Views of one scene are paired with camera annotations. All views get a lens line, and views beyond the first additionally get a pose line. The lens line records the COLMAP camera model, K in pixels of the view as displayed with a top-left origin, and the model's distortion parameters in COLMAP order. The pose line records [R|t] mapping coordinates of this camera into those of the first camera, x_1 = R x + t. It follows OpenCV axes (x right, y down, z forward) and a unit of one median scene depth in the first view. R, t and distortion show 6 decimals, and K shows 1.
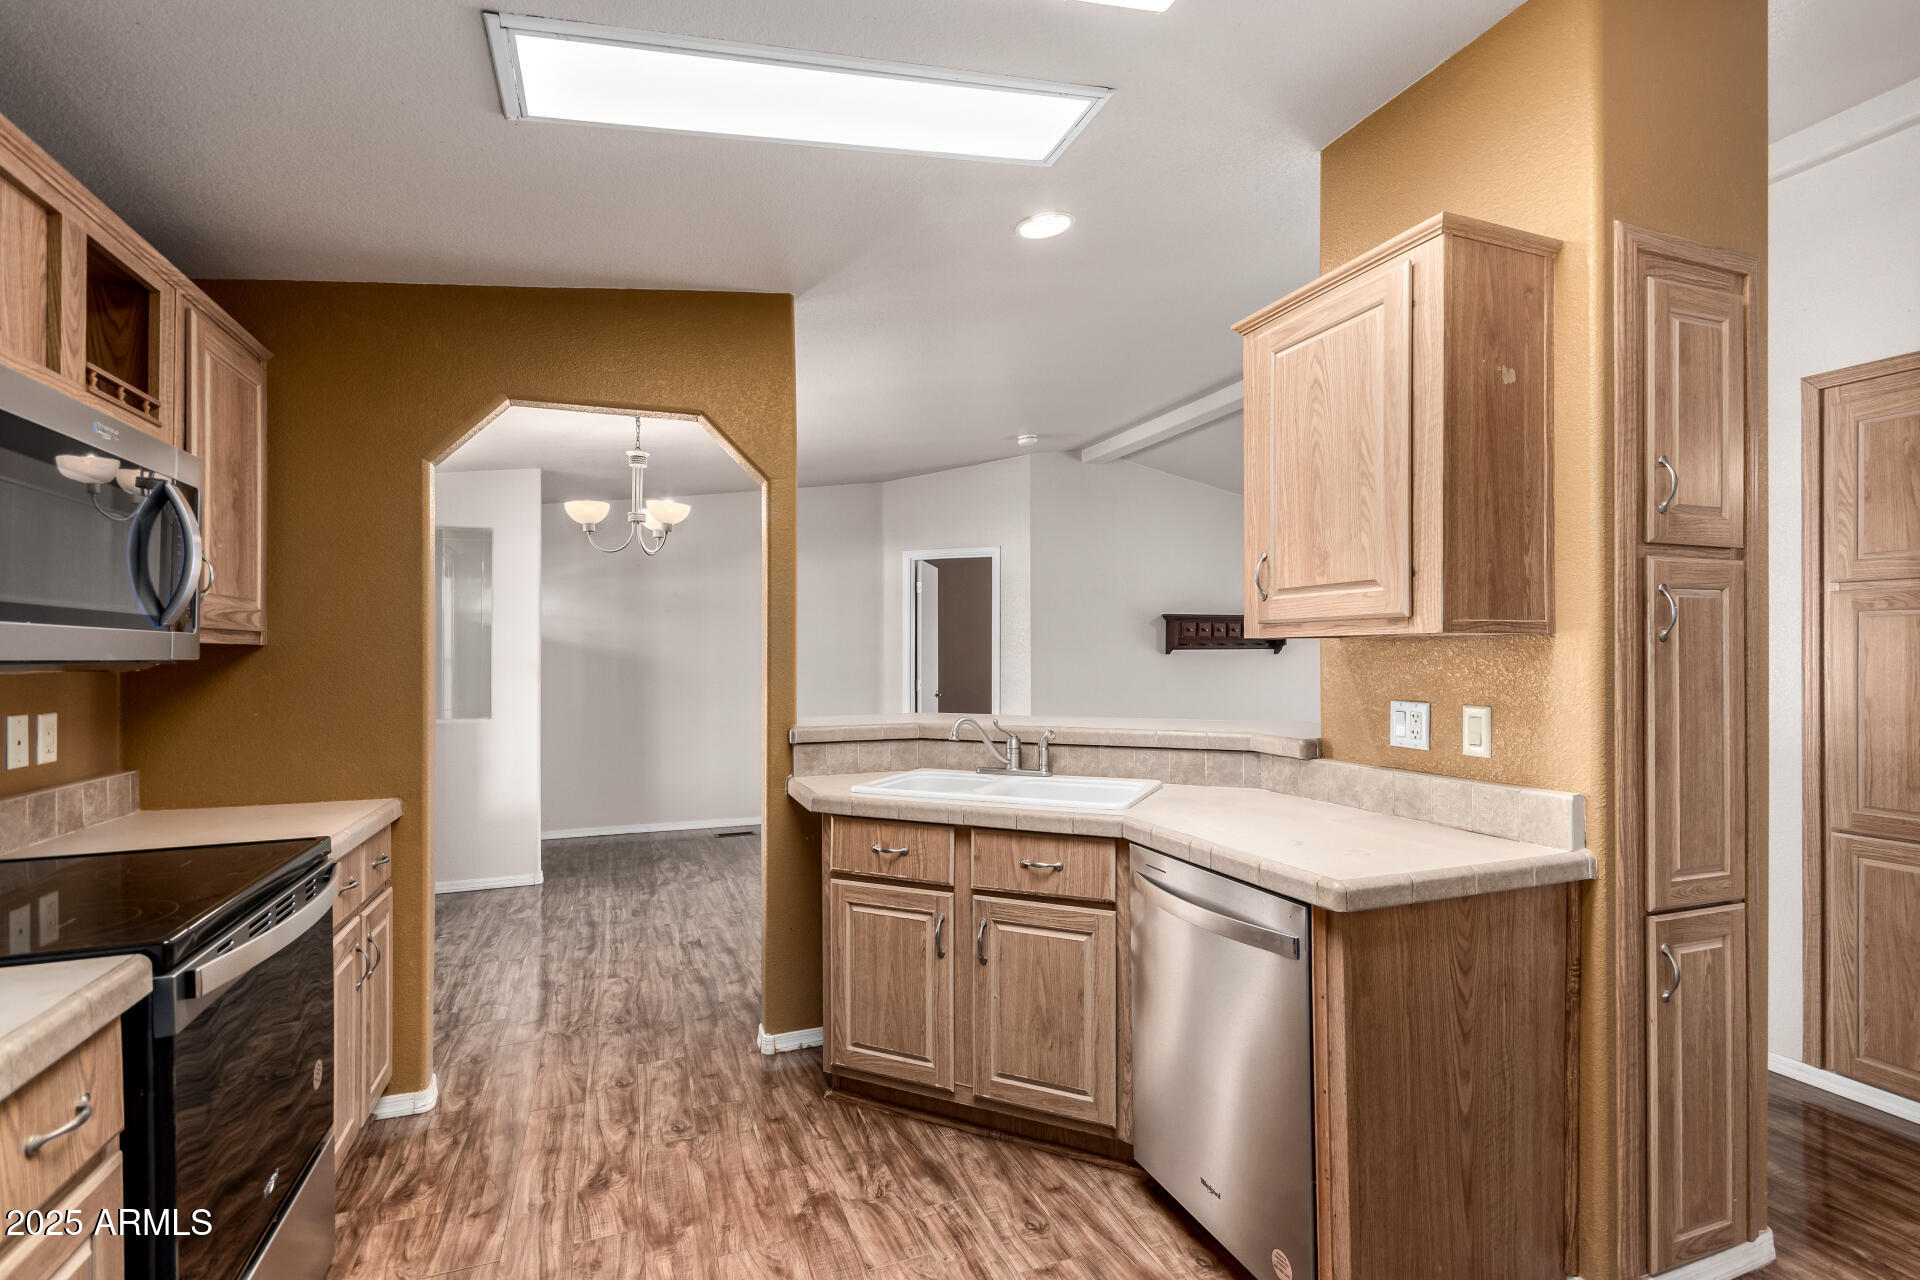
lens RADIAL K [[902.2, 0, 965.1], [0, 902.2, 634.0], [0, 0, 1]] dist [0.000101, -0.000214]
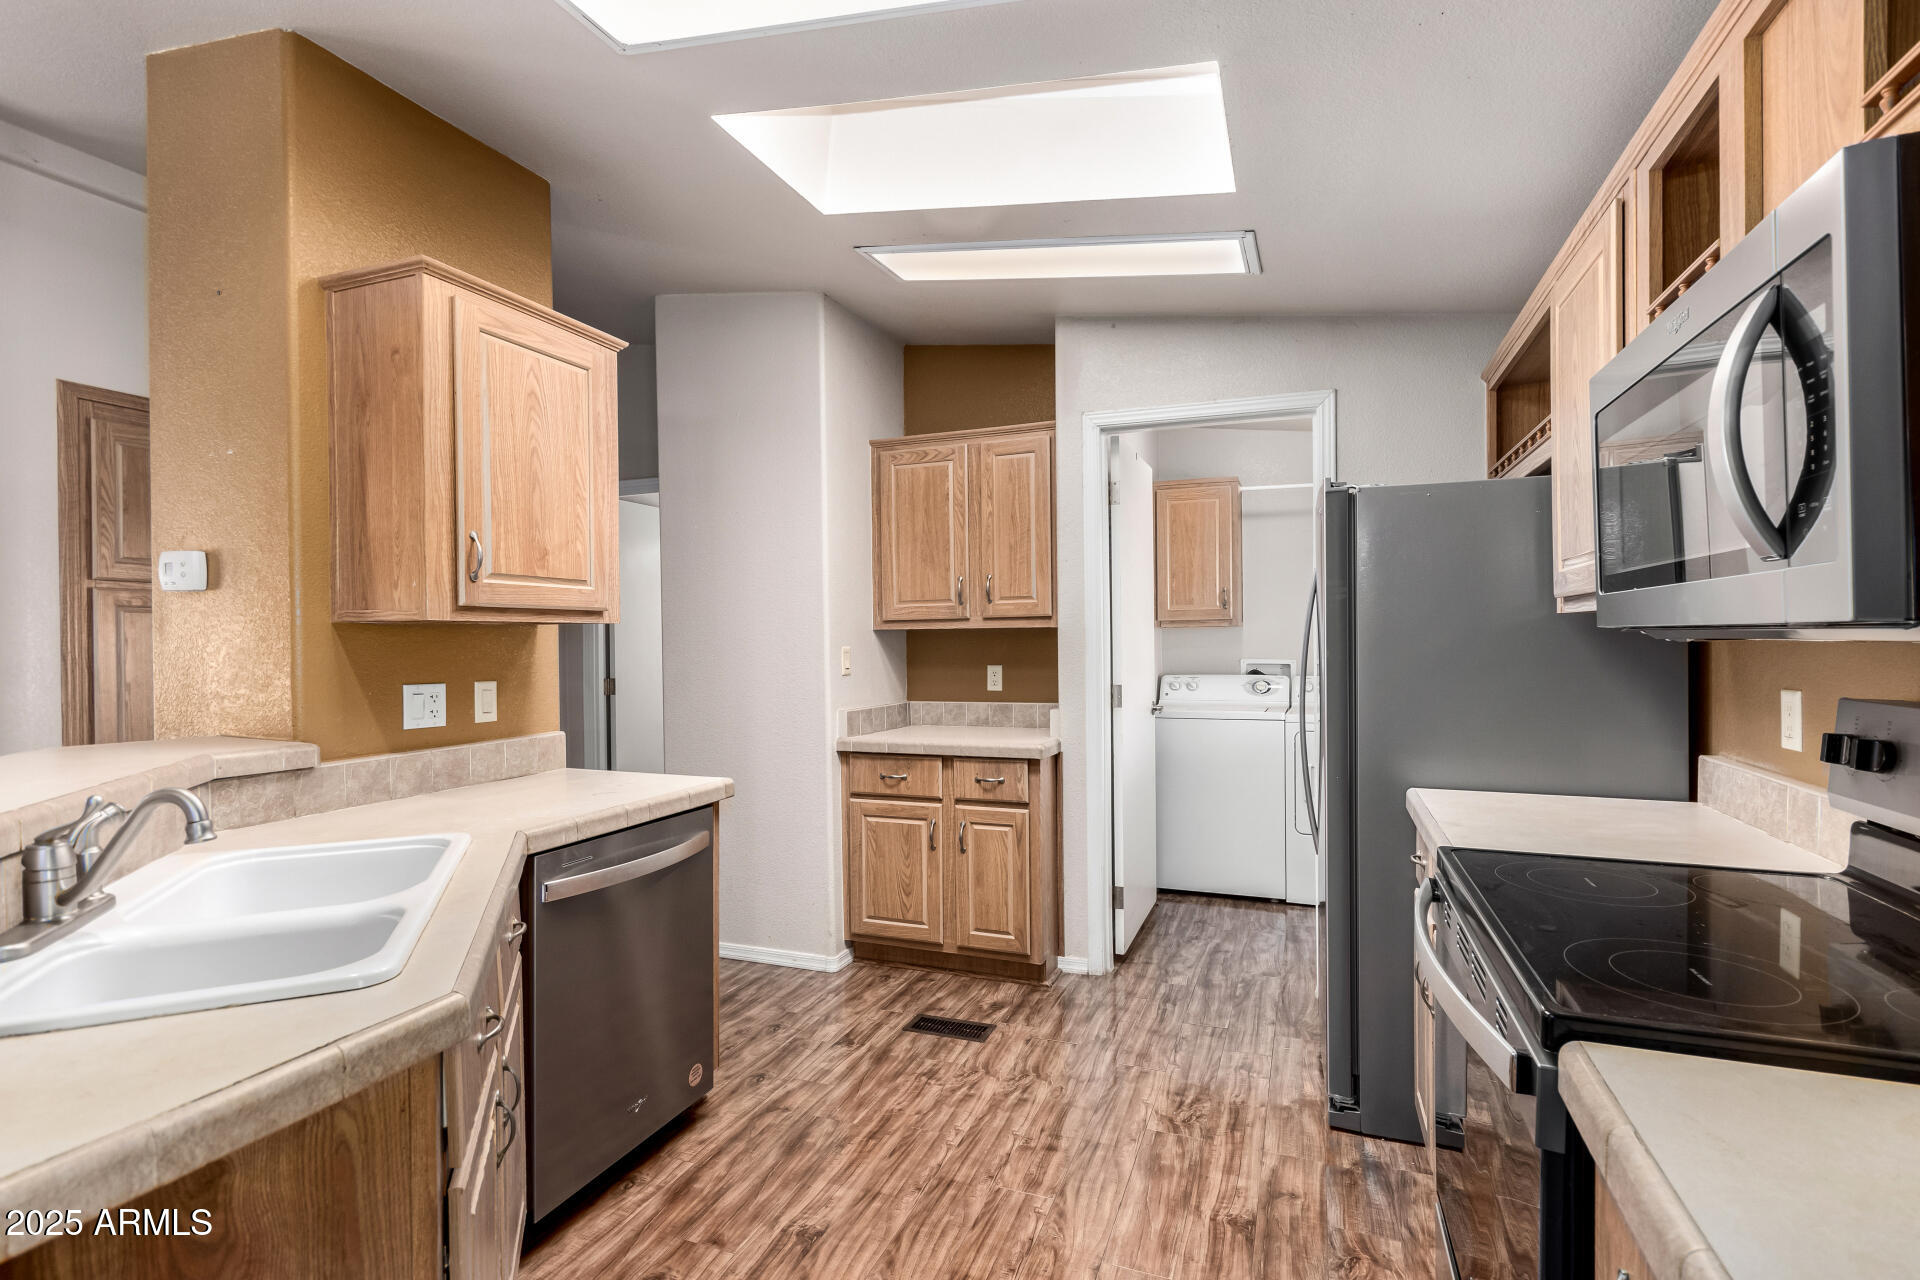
lens RADIAL K [[902.2, 0, 965.1], [0, 902.2, 634.0], [0, 0, 1]] dist [0.000101, -0.000214]
pose [[-0.735636, 0.010811, 0.677290, -0.723511], [-0.003496, 0.999799, -0.019756, 0.035387], [-0.677368, -0.016901, -0.735451, 1.399528]]
